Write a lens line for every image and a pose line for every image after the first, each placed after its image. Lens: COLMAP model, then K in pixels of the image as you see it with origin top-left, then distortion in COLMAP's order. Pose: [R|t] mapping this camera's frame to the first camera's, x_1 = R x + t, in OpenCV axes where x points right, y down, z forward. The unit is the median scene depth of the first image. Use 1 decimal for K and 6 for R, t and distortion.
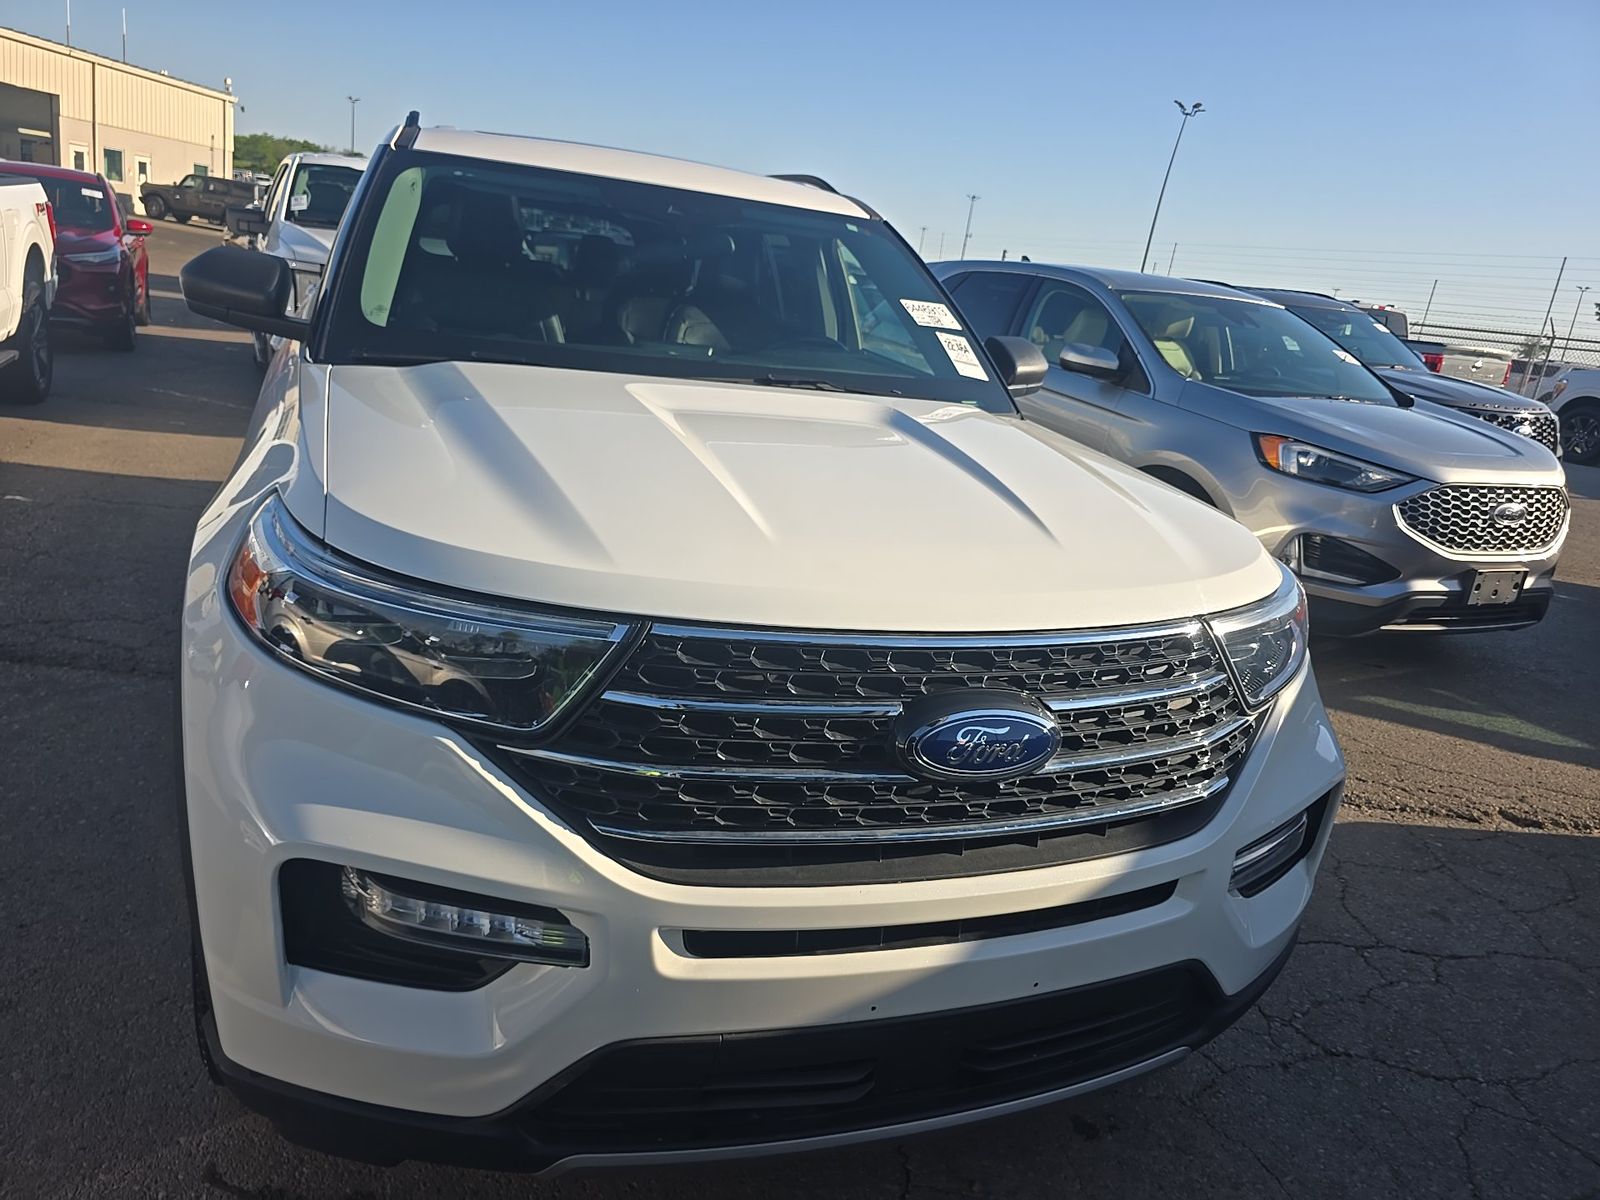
lens RADIAL K [[1103.5, 0, 809.6], [0, 1103.5, 552.7], [0, 0, 1]] dist [0.065965, -0.063682]
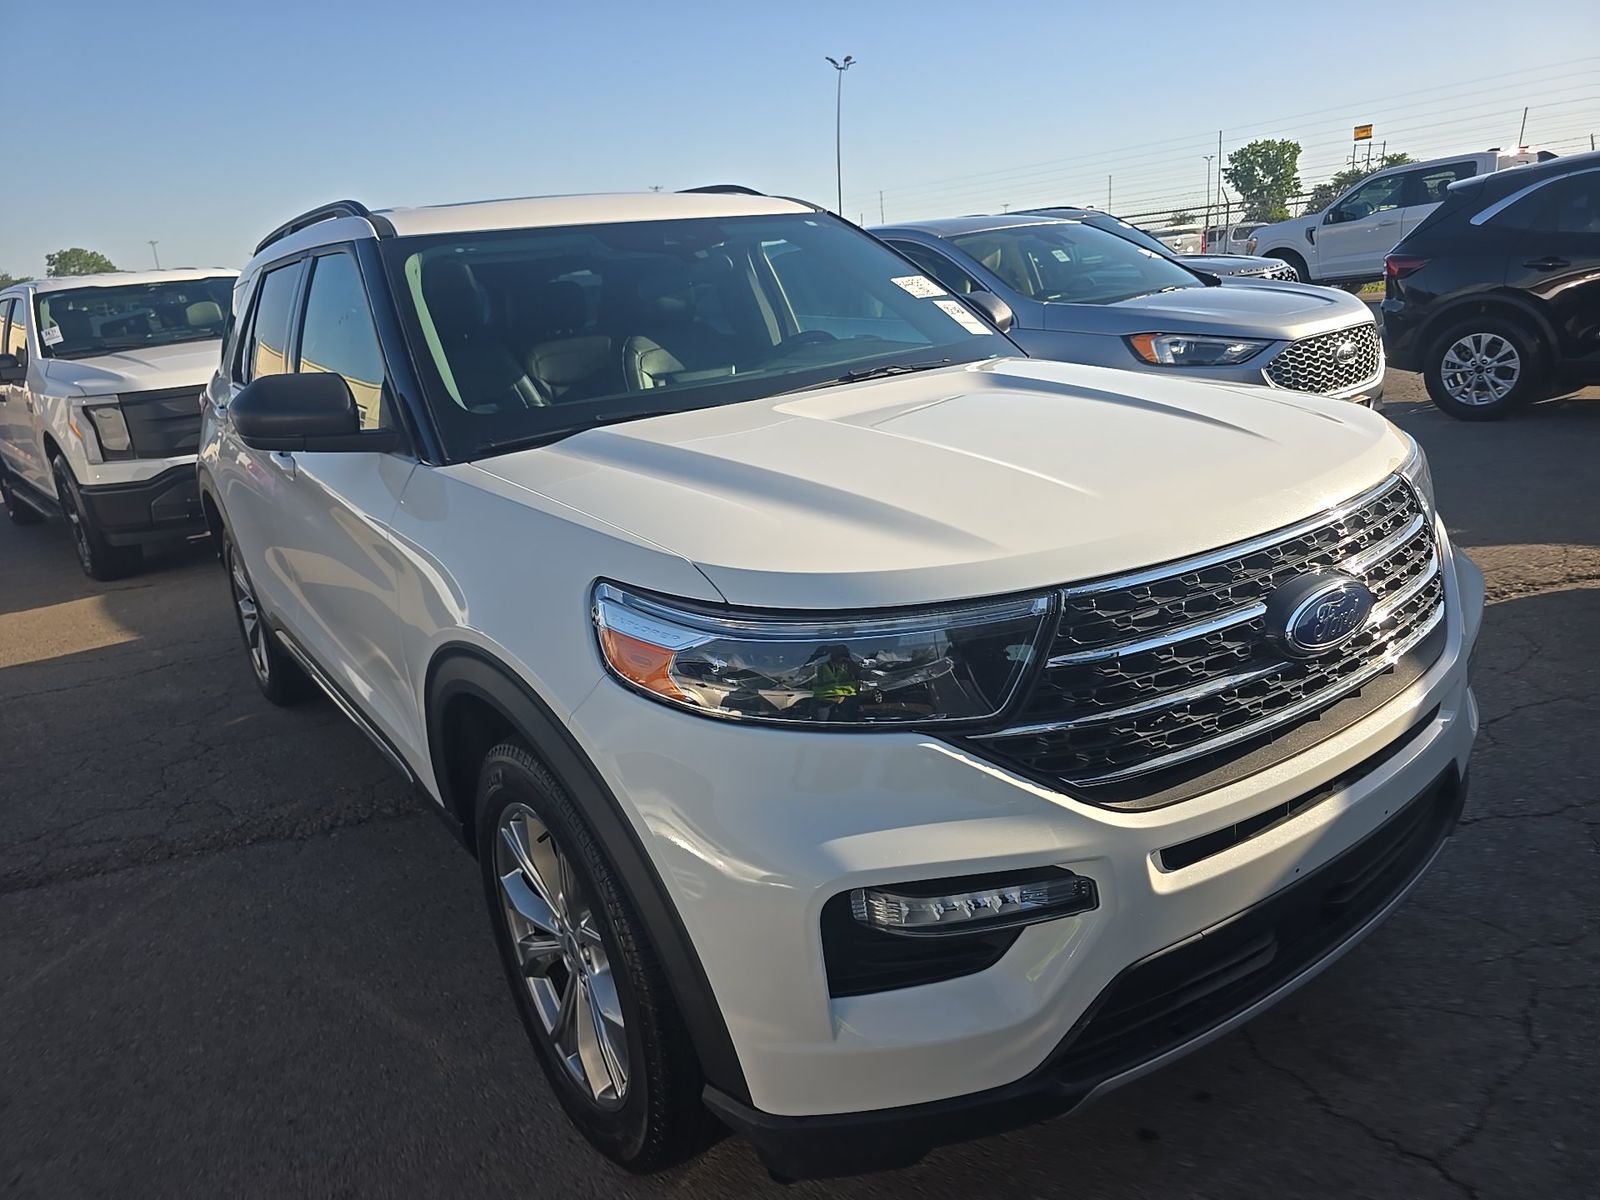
lens RADIAL K [[1103.5, 0, 809.6], [0, 1103.5, 552.7], [0, 0, 1]] dist [0.065965, -0.063682]
pose [[0.944899, -0.265262, 0.191840, -0.325193], [0.263903, 0.963982, 0.033081, -0.041555], [-0.193705, 0.019369, 0.980869, -0.013442]]
